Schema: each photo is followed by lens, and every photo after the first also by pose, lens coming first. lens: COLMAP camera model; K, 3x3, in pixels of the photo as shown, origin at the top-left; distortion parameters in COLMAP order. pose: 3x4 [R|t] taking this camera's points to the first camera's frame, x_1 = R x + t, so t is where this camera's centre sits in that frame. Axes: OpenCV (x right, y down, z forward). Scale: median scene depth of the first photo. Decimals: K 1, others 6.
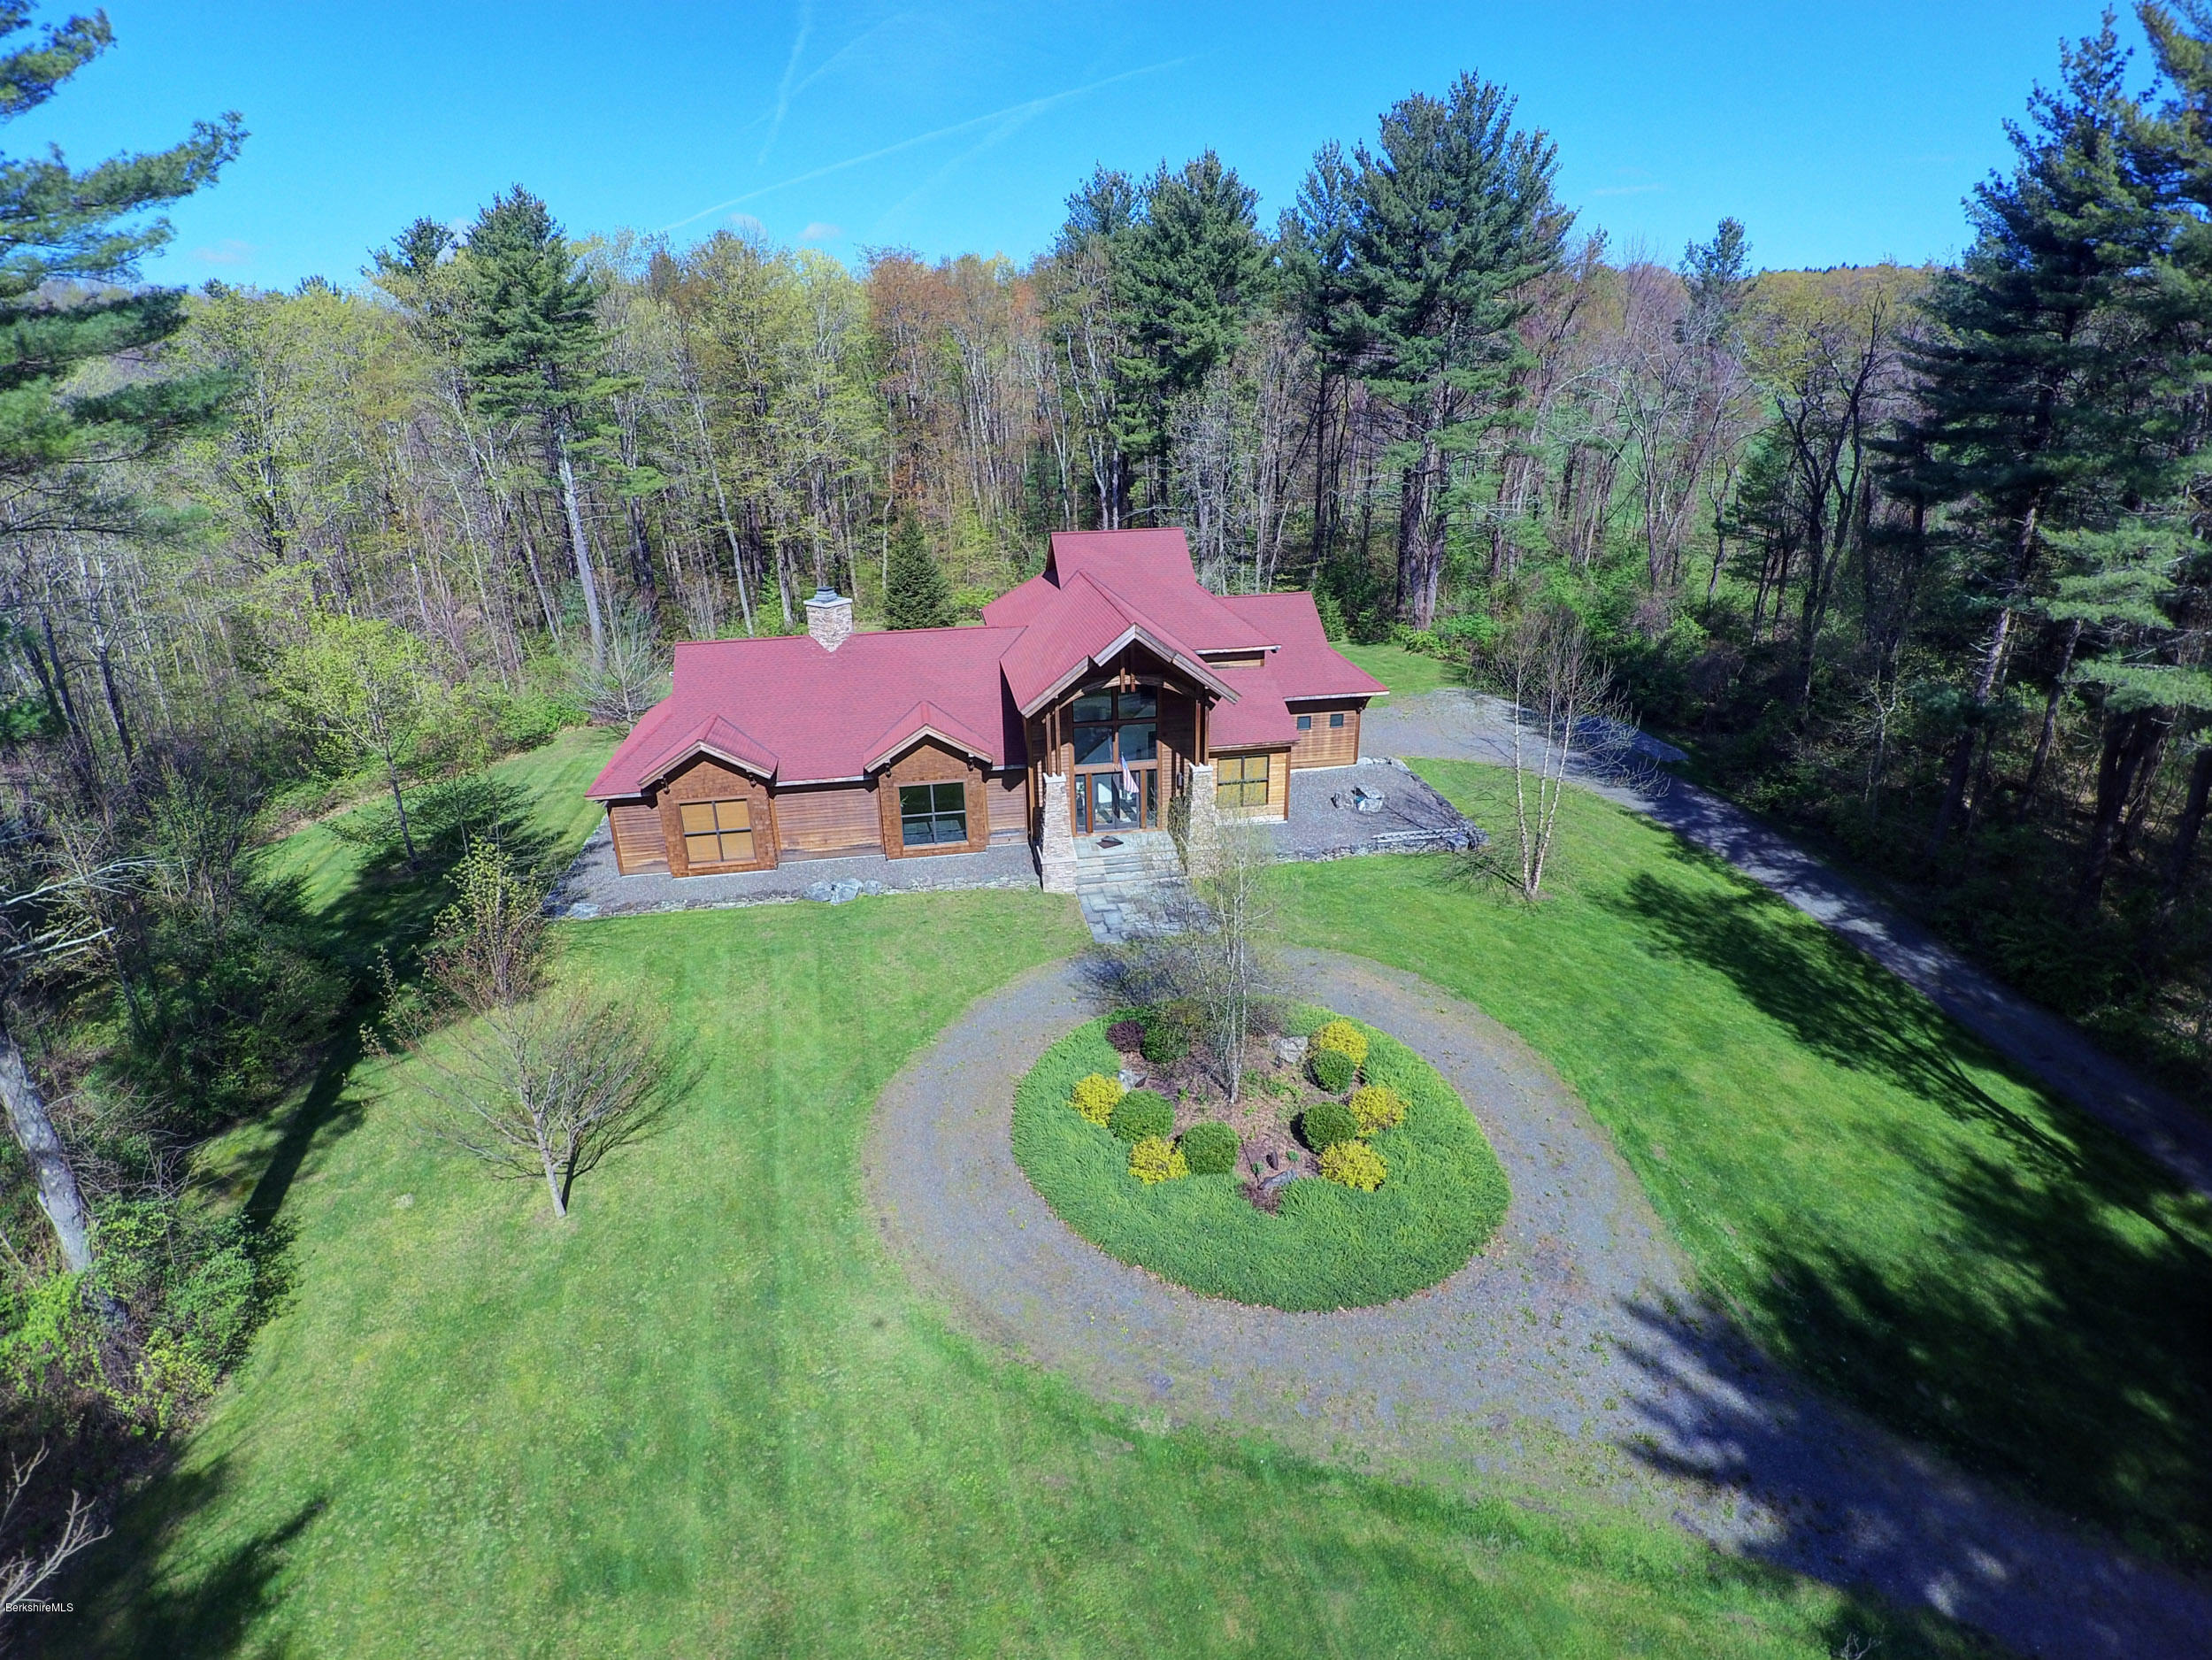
lens RADIAL K [[1127.4, 0, 1108.2], [0, 1127.4, 828.7], [0, 0, 1]] dist [-0.044733, -0.013514]
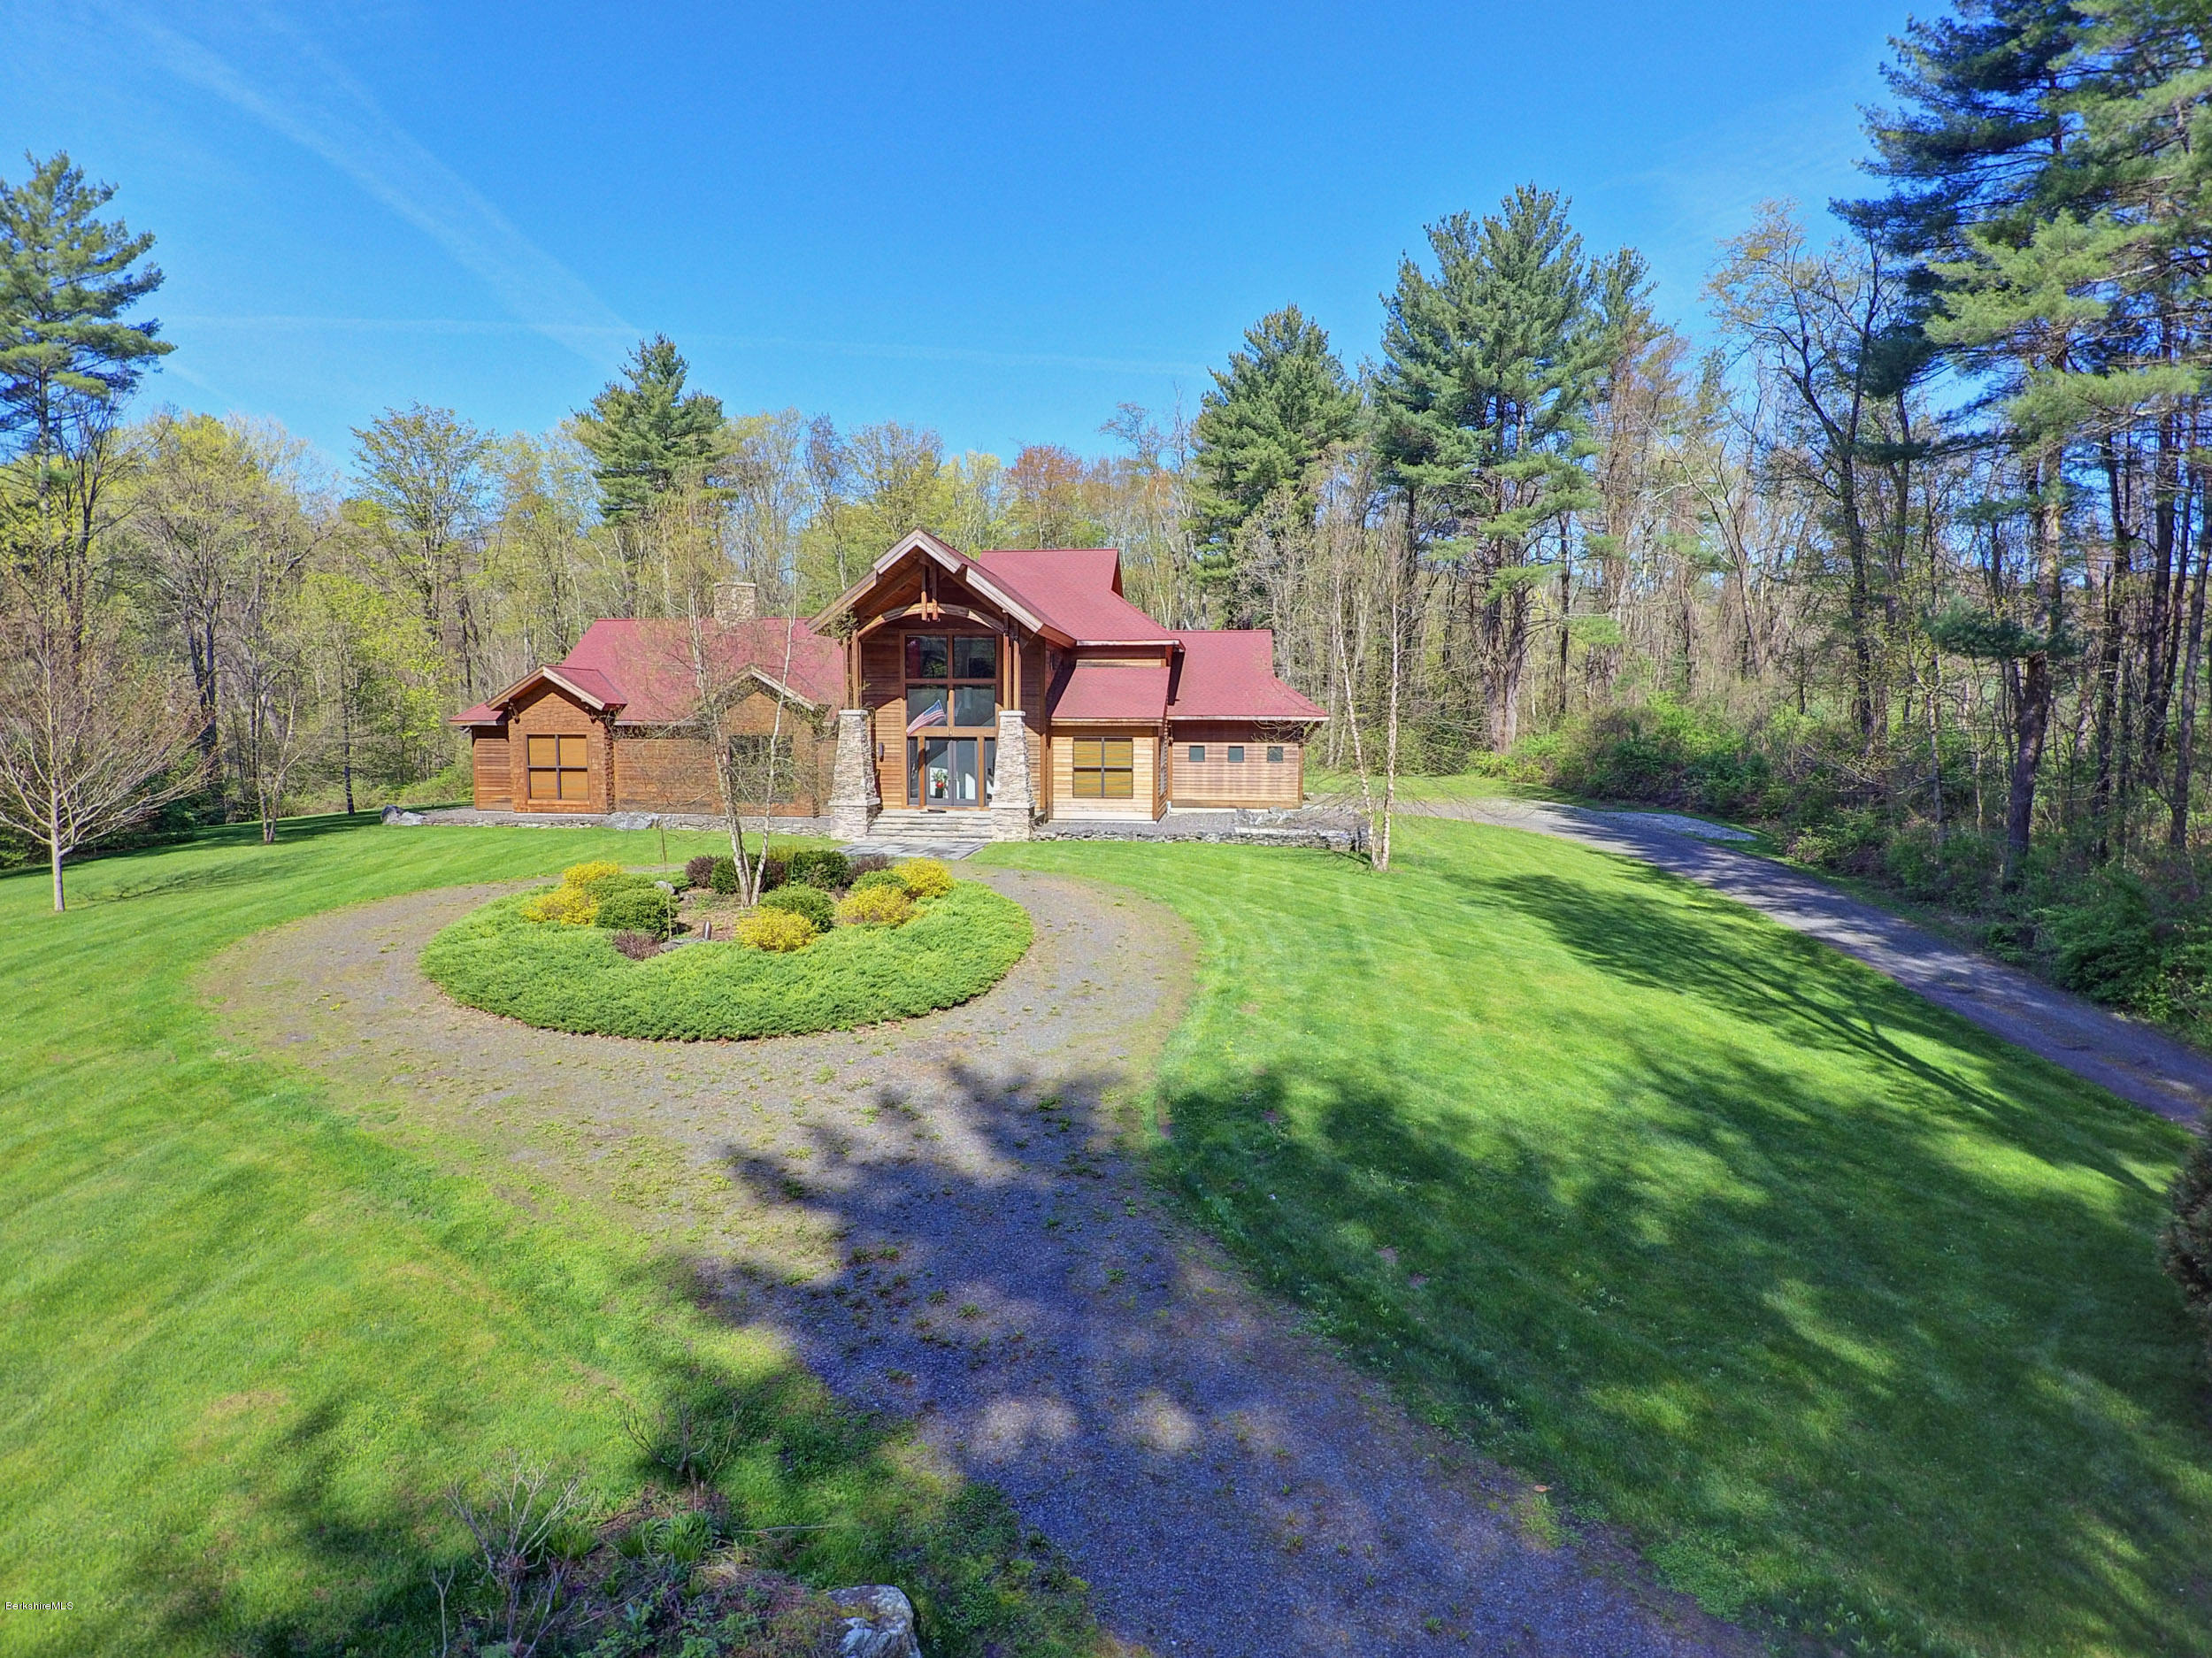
lens RADIAL K [[1127.3, 0, 1113.0], [0, 1127.3, 838.5], [0, 0, 1]] dist [-0.044733, -0.013514]
pose [[0.960888, 0.052639, -0.271888, 0.407285], [-0.124382, 0.959206, -0.253874, 0.257277], [0.247433, 0.277763, 0.928237, 0.218933]]
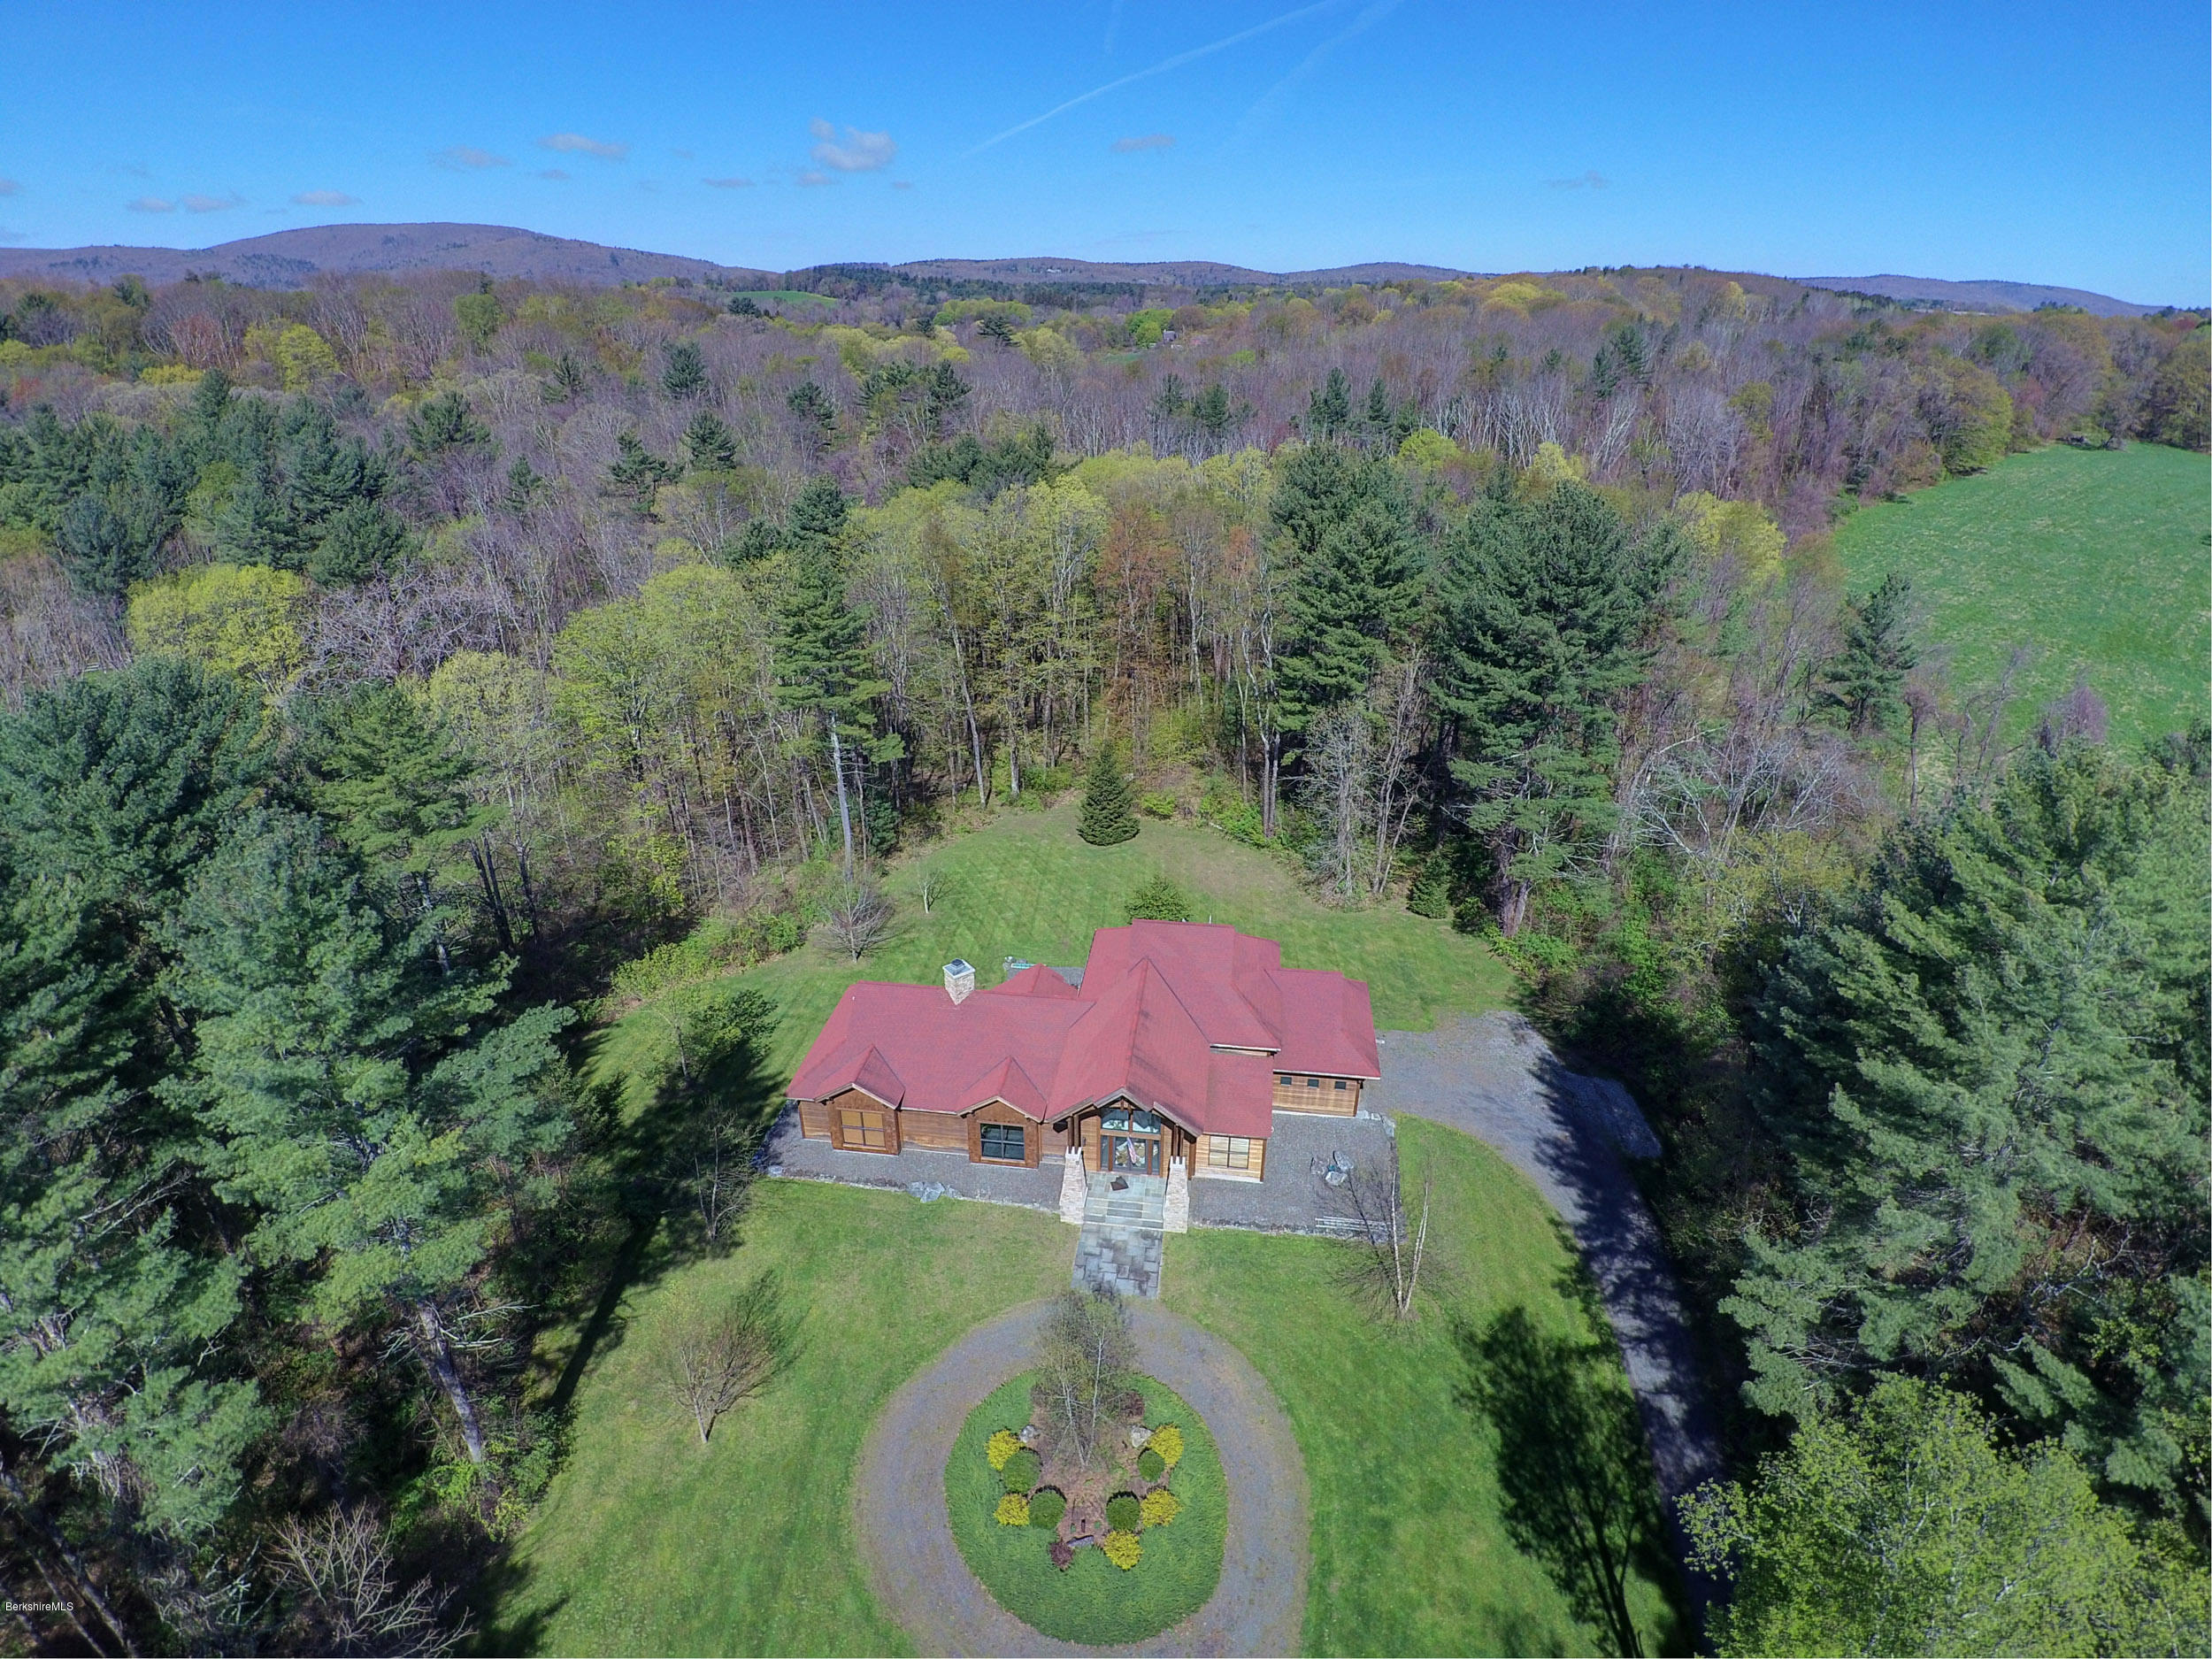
lens RADIAL K [[1127.4, 0, 1093.5], [0, 1127.4, 816.0], [0, 0, 1]] dist [-0.044733, -0.013514]
pose [[0.951910, 0.142702, -0.271114, 0.298368], [-0.129325, 0.989358, 0.066679, -0.560787], [0.277744, -0.028410, 0.960235, -0.352356]]
